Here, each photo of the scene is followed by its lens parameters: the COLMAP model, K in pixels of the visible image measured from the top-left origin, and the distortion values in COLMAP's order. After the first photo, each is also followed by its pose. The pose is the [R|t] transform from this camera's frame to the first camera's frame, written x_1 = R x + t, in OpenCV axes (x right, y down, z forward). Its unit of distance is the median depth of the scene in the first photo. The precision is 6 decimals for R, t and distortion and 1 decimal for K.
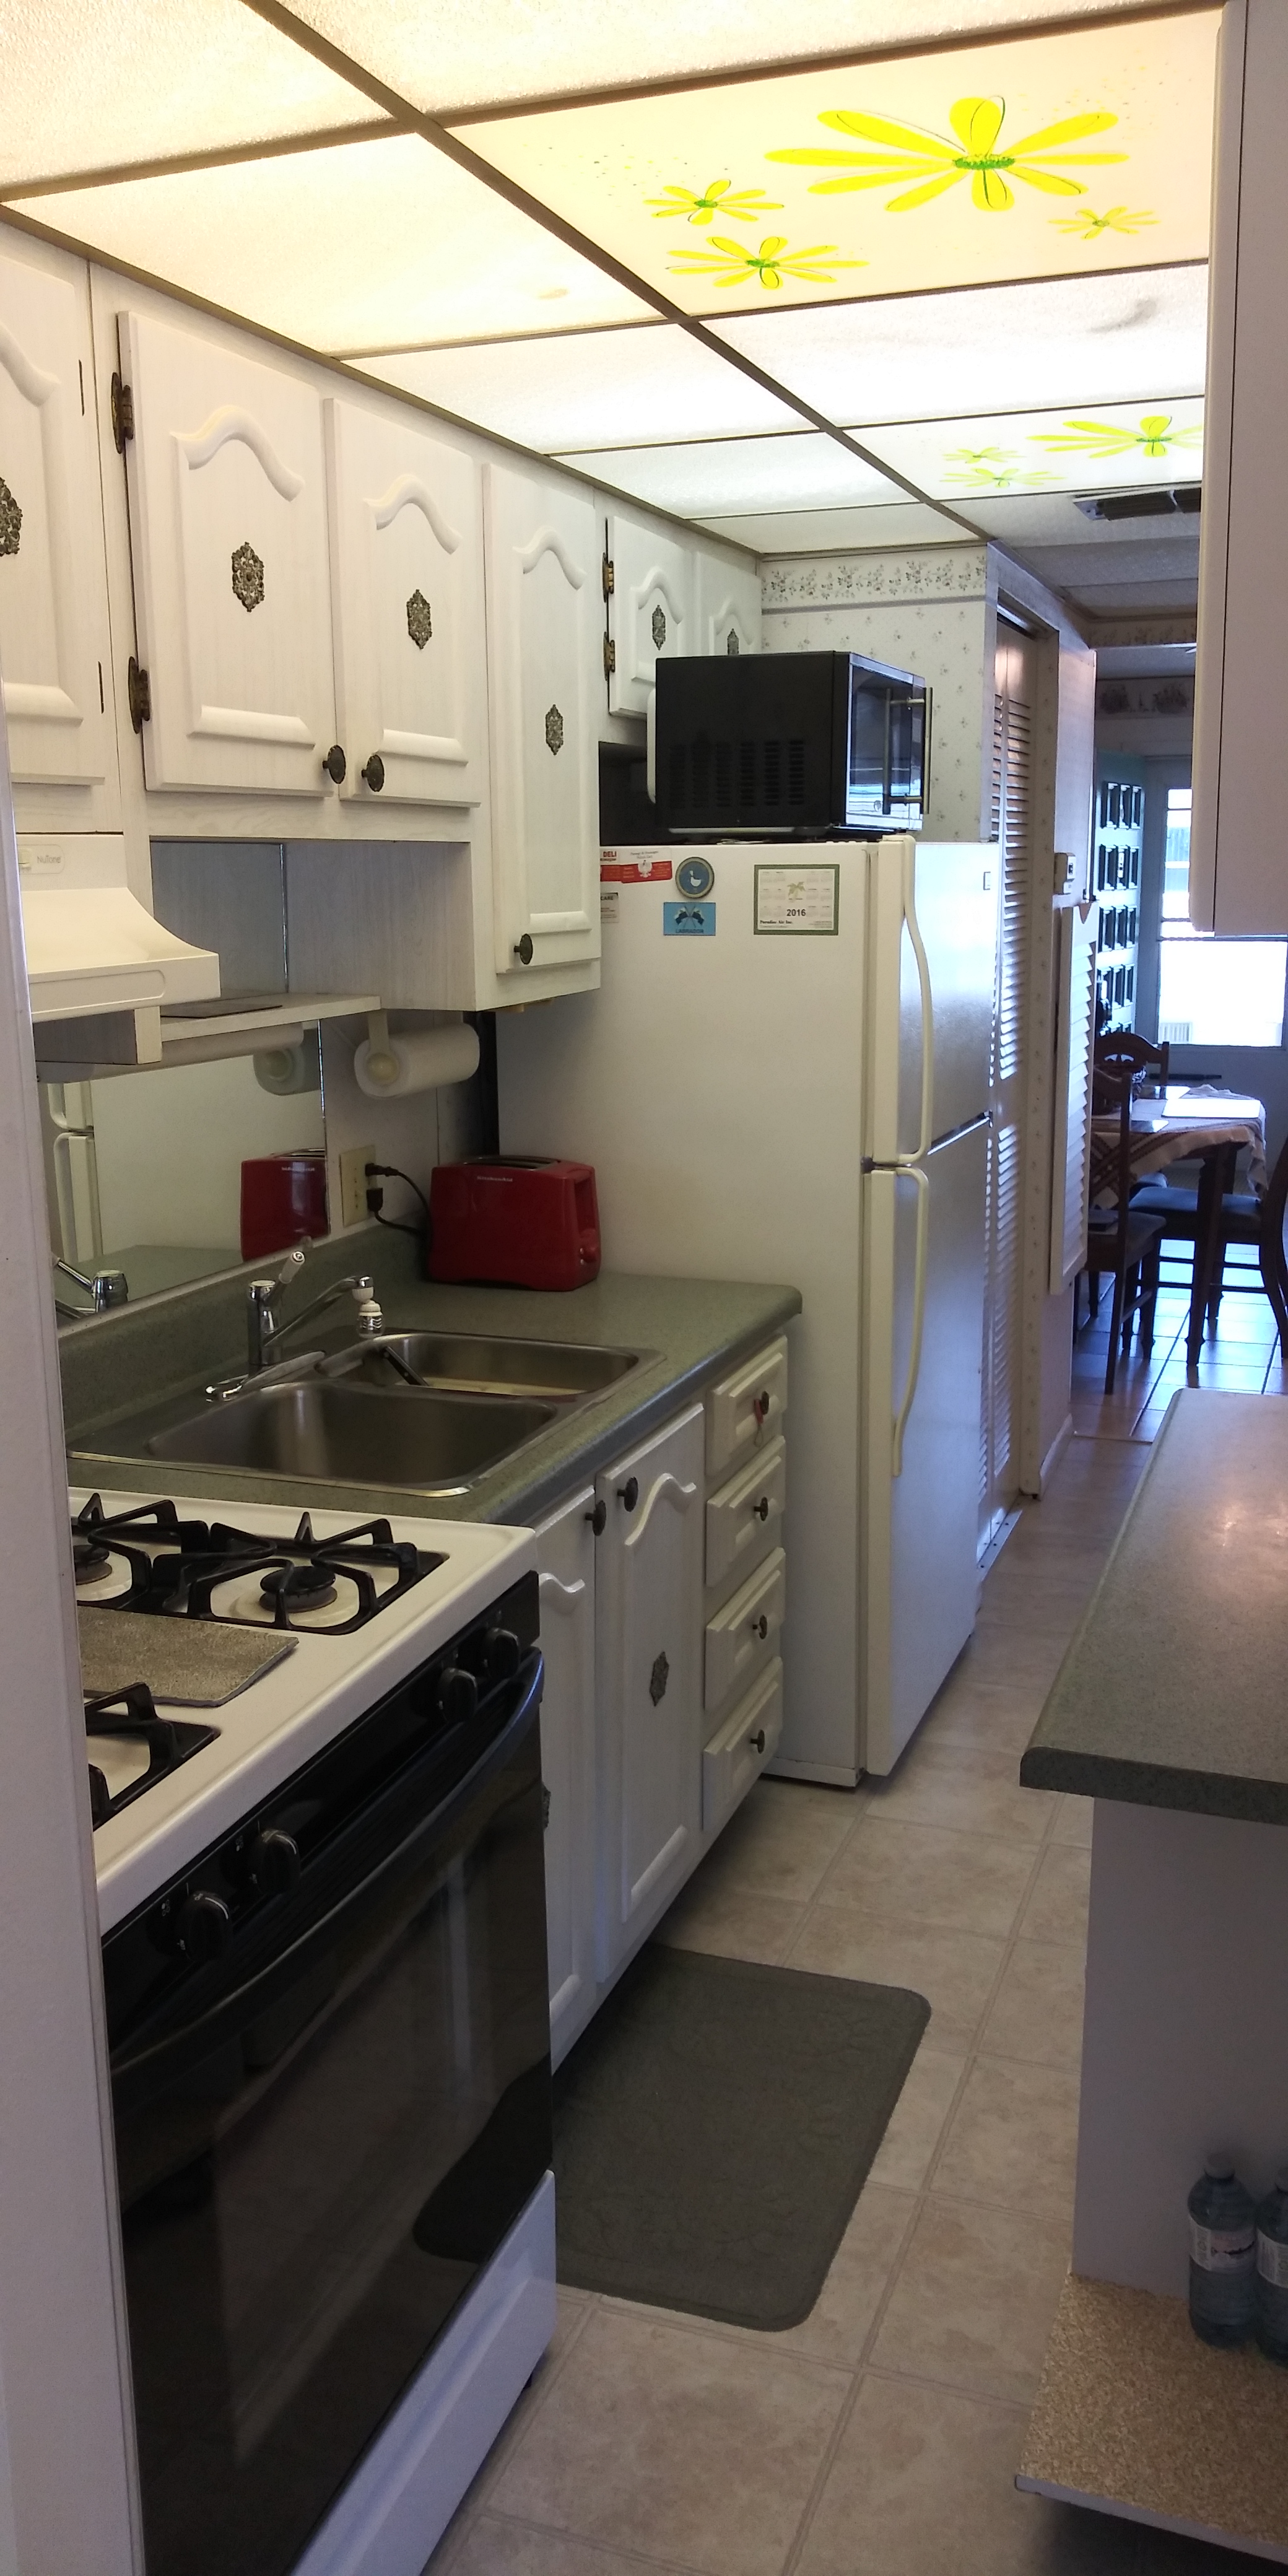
lens RADIAL K [[1968.1, 0, 644.0], [0, 1968.1, 1288.0], [0, 0, 1]] dist [0.081674, -0.198616]
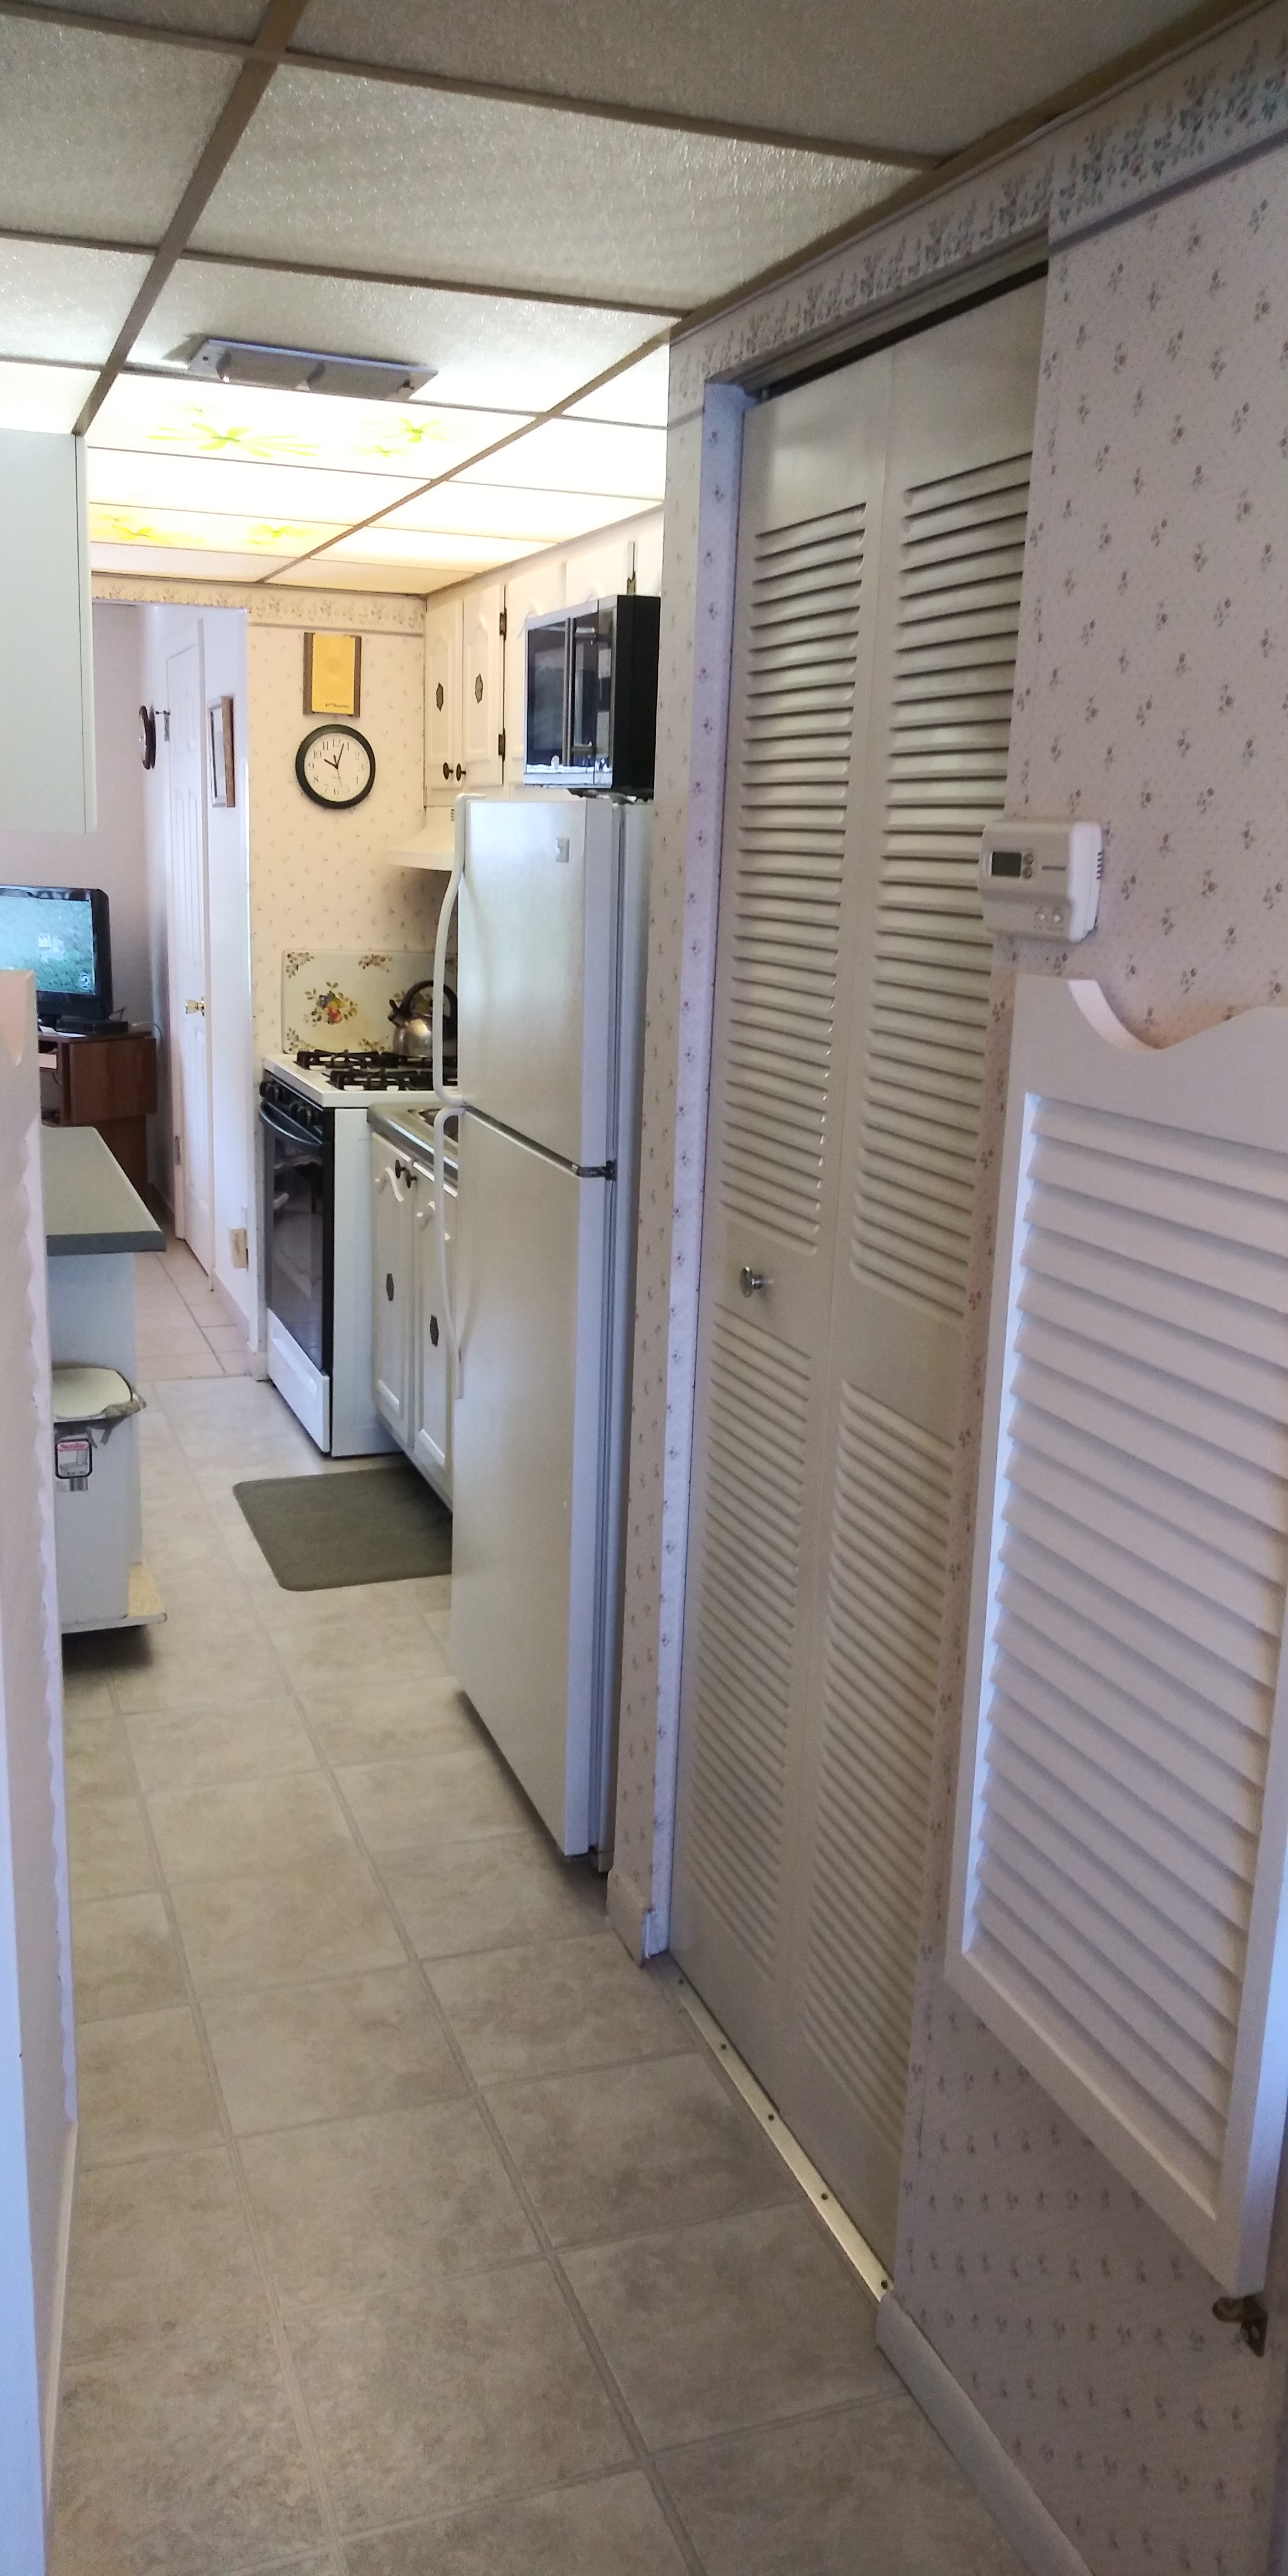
lens RADIAL K [[2024.5, 0, 644.0], [0, 2024.5, 1288.0], [0, 0, 1]] dist [0.097845, -0.218041]
pose [[-0.759953, 0.130650, -0.636711, 1.042557], [-0.161665, 0.910812, 0.379850, -0.554528], [0.629552, 0.391602, -0.671053, 2.489491]]
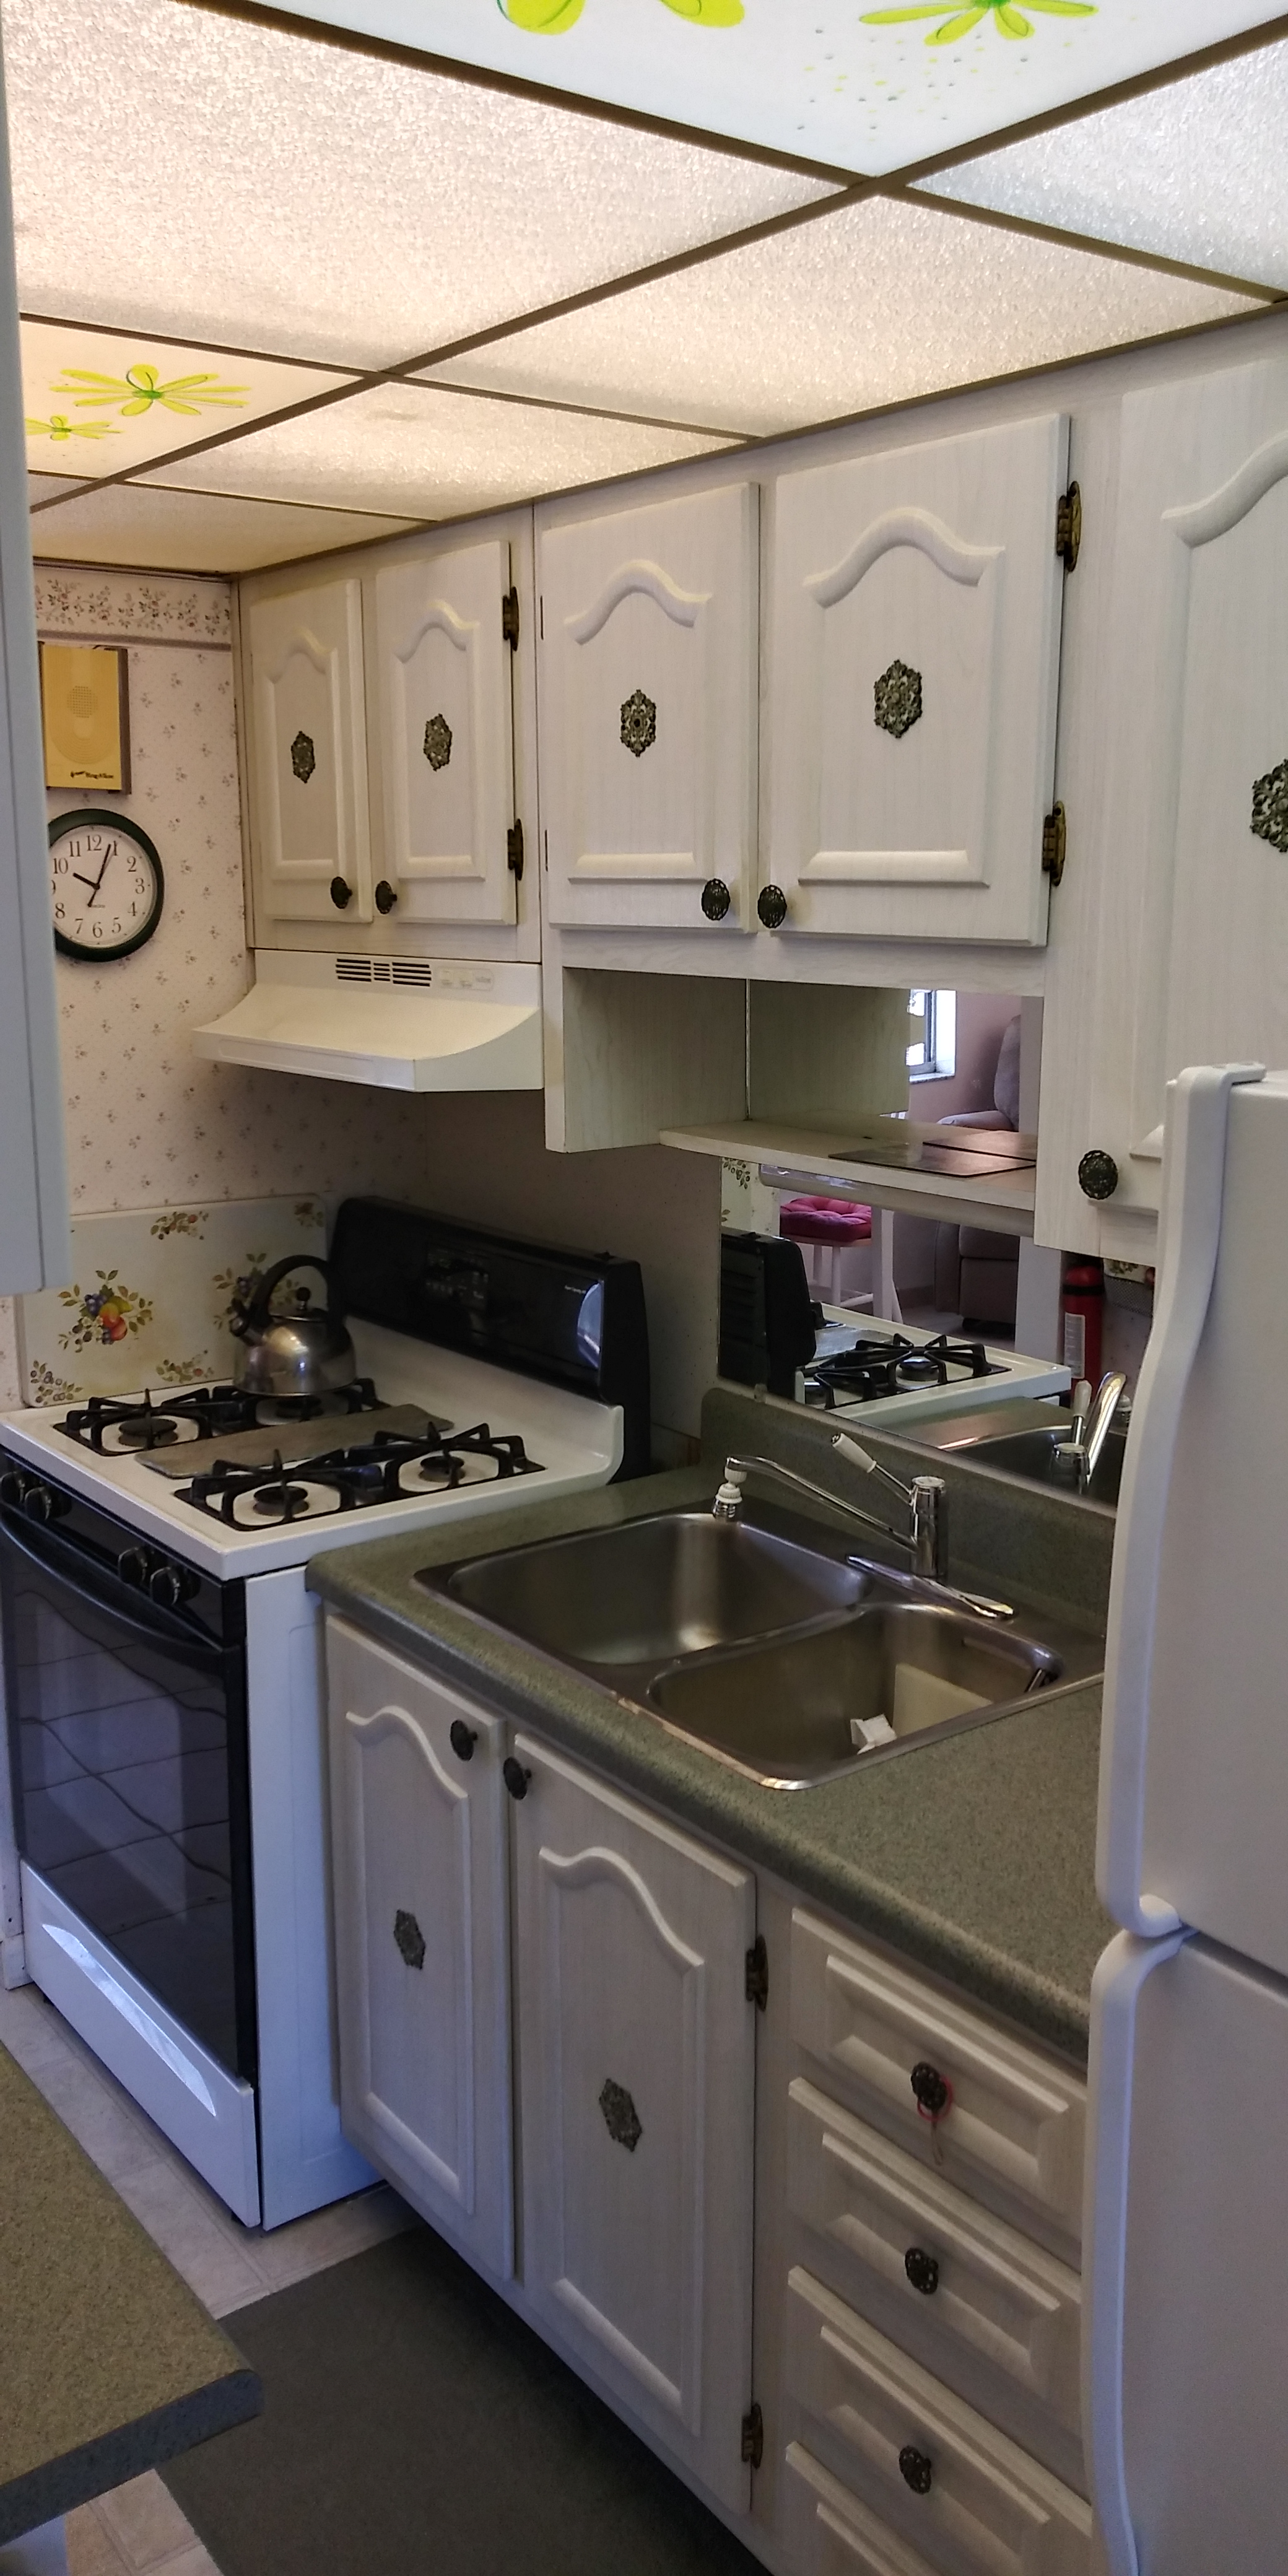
lens RADIAL K [[2024.5, 0, 644.0], [0, 2024.5, 1288.0], [0, 0, 1]] dist [0.097845, -0.218041]
pose [[-0.543875, 0.180438, -0.819538, 0.673556], [-0.171877, 0.931953, 0.319252, -0.396960], [0.821376, 0.314493, -0.475853, 1.499085]]
